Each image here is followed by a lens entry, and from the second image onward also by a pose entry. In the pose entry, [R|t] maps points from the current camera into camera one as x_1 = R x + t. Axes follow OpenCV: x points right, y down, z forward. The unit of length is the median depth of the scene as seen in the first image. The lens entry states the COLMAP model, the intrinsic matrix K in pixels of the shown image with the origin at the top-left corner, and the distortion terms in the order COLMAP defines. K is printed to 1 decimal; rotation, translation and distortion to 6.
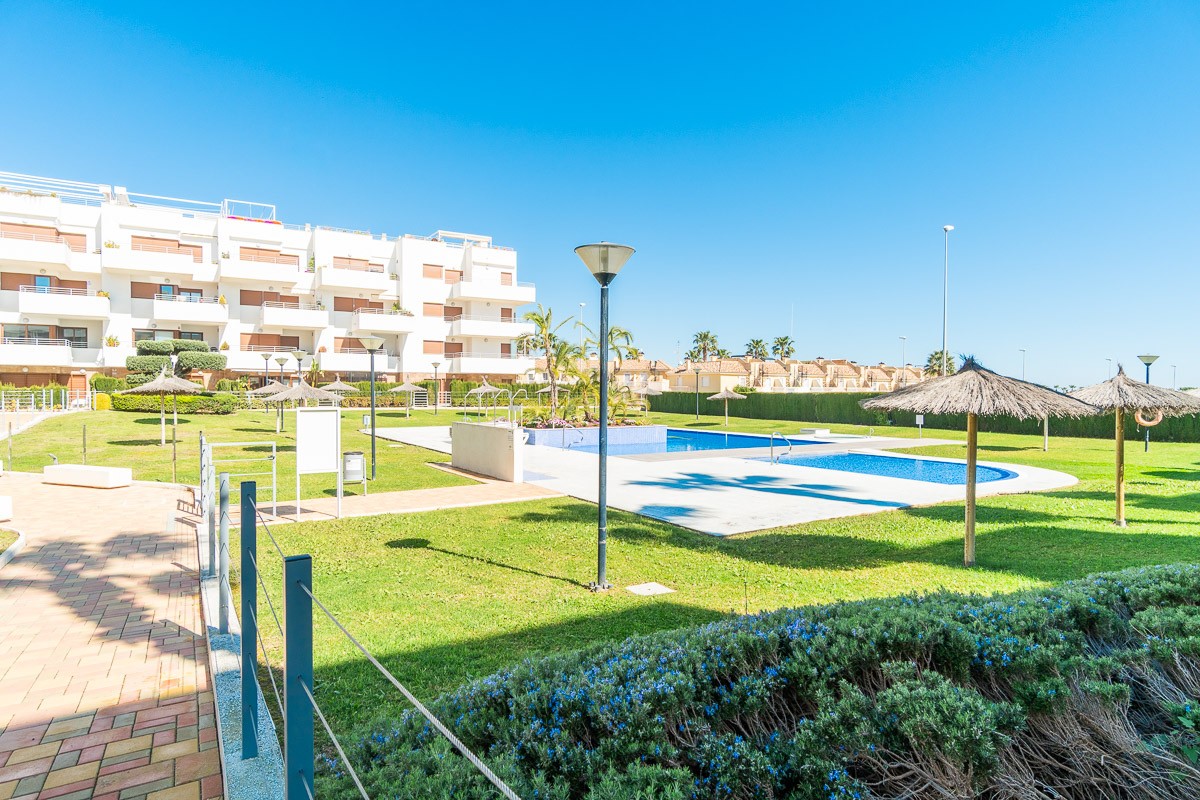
lens RADIAL K [[652.1, 0, 576.7], [0, 652.1, 399.9], [0, 0, 1]] dist [-0.002744, -0.000182]
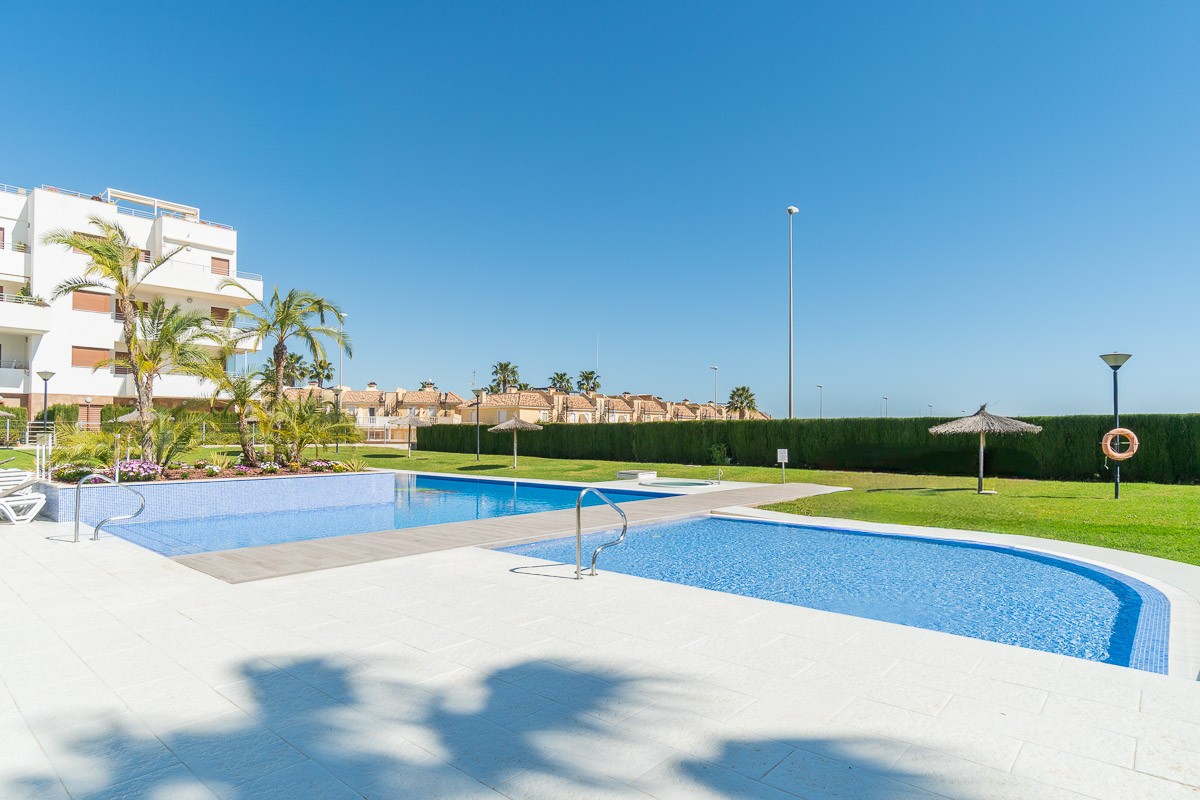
lens RADIAL K [[666.4, 0, 578.7], [0, 666.4, 416.4], [0, 0, 1]] dist [-0.012305, -0.000856]
pose [[0.957257, 0.005751, 0.289182, 0.061442], [0.005131, 0.999307, -0.036859, 0.007227], [-0.289194, 0.036767, 0.956564, 0.205044]]
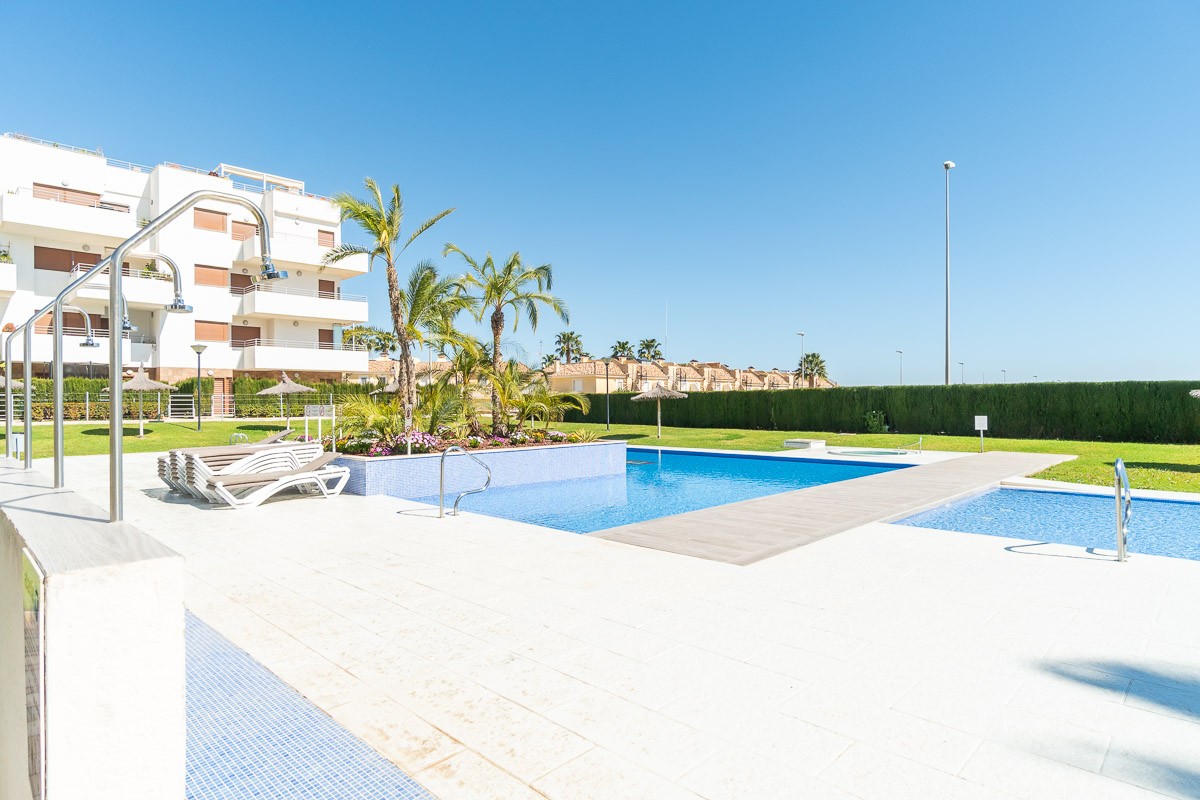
lens RADIAL K [[666.9, 0, 575.1], [0, 666.9, 398.4], [0, 0, 1]] dist [-0.011615, -0.000010]
pose [[0.972537, -0.008065, 0.232610, -0.013517], [0.012735, 0.999746, -0.018579, 0.006815], [-0.232401, 0.021031, 0.972393, 0.235820]]
